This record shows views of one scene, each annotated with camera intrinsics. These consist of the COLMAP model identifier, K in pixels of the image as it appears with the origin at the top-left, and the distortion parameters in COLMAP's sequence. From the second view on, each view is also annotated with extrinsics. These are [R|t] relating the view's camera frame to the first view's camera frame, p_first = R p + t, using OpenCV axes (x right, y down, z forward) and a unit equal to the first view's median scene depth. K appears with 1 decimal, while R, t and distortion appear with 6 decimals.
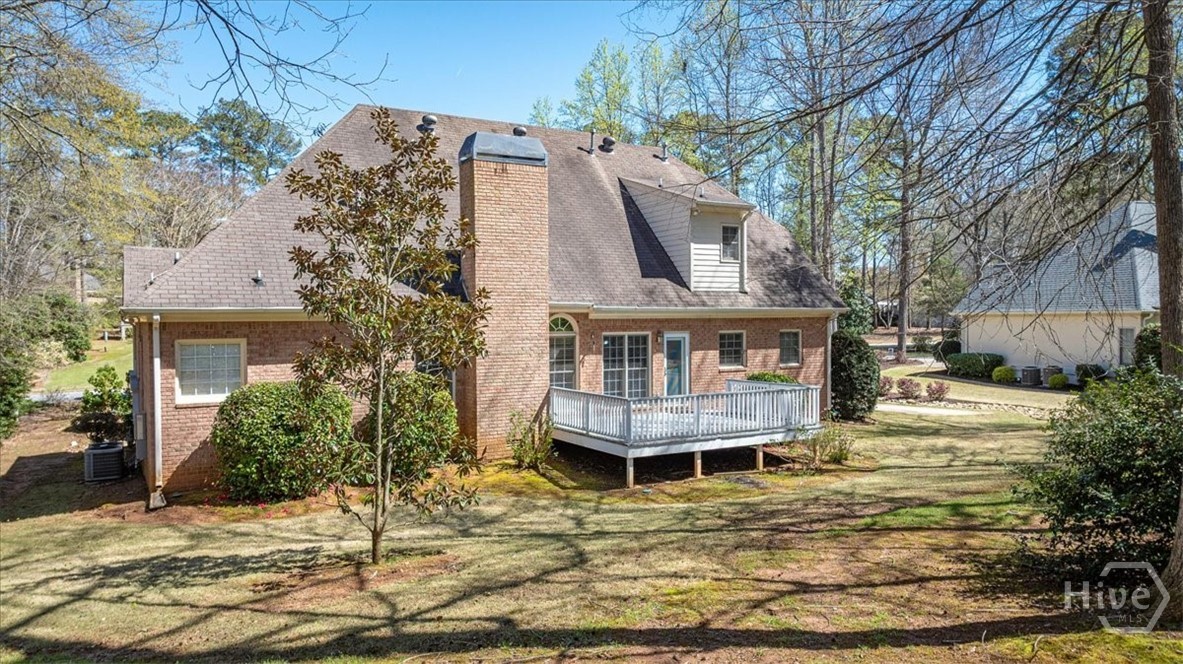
lens RADIAL K [[825.3, 0, 582.4], [0, 825.3, 338.3], [0, 0, 1]] dist [0.010903, 0.000355]
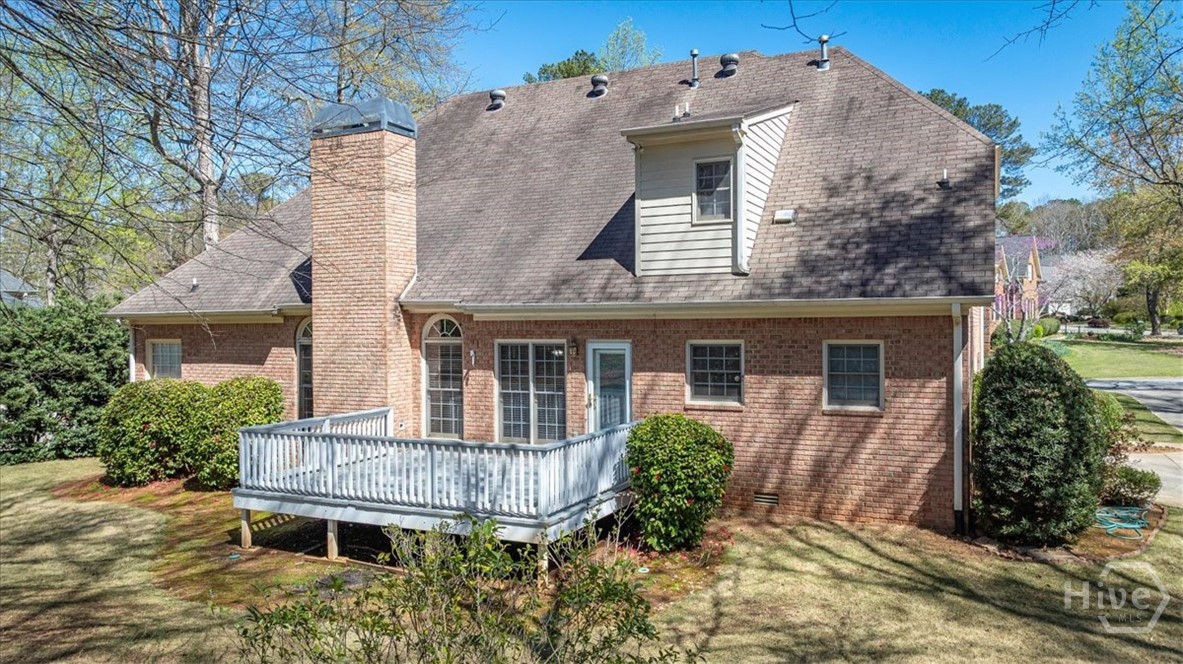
lens RADIAL K [[825.3, 0, 598.0], [0, 825.3, 329.4], [0, 0, 1]] dist [0.010903, 0.000355]
pose [[0.577162, 0.006880, -0.816601, 0.639292], [-0.016284, 0.999863, -0.003085, -0.014457], [0.816467, 0.015078, 0.577195, 0.624372]]
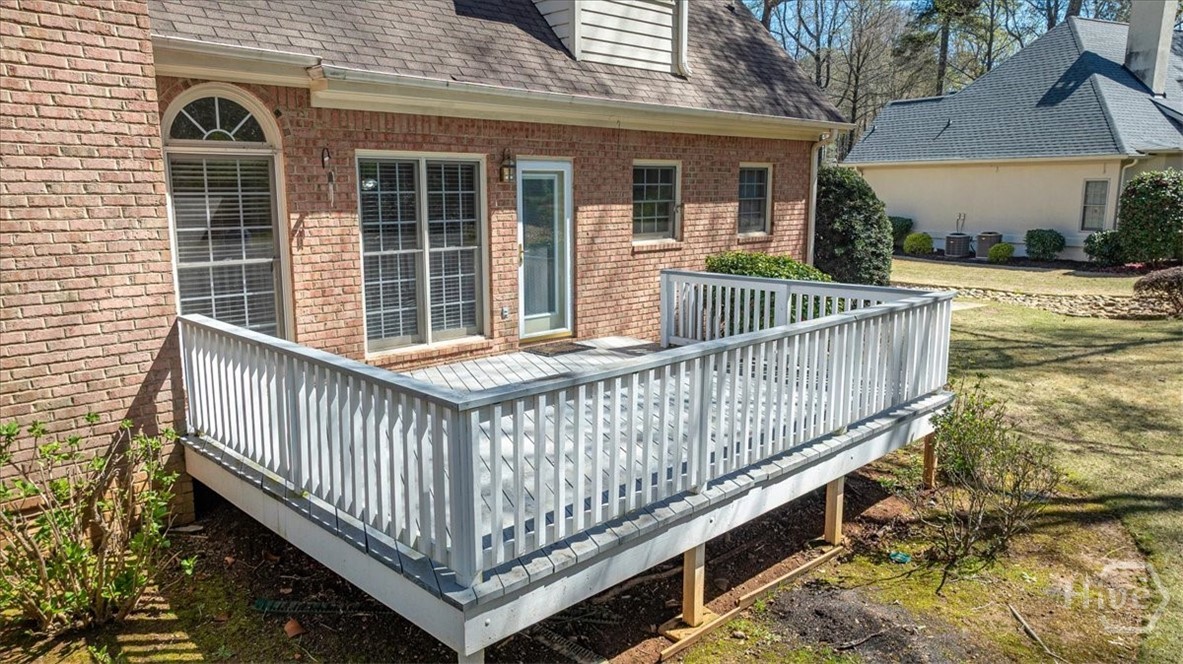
lens RADIAL K [[825.3, 0, 587.1], [0, 825.3, 336.9], [0, 0, 1]] dist [0.010903, 0.000355]
pose [[0.965989, -0.041718, 0.255195, 0.025338], [0.001893, 0.988014, 0.154353, 0.017171], [-0.258576, -0.148620, 0.954490, 0.588962]]
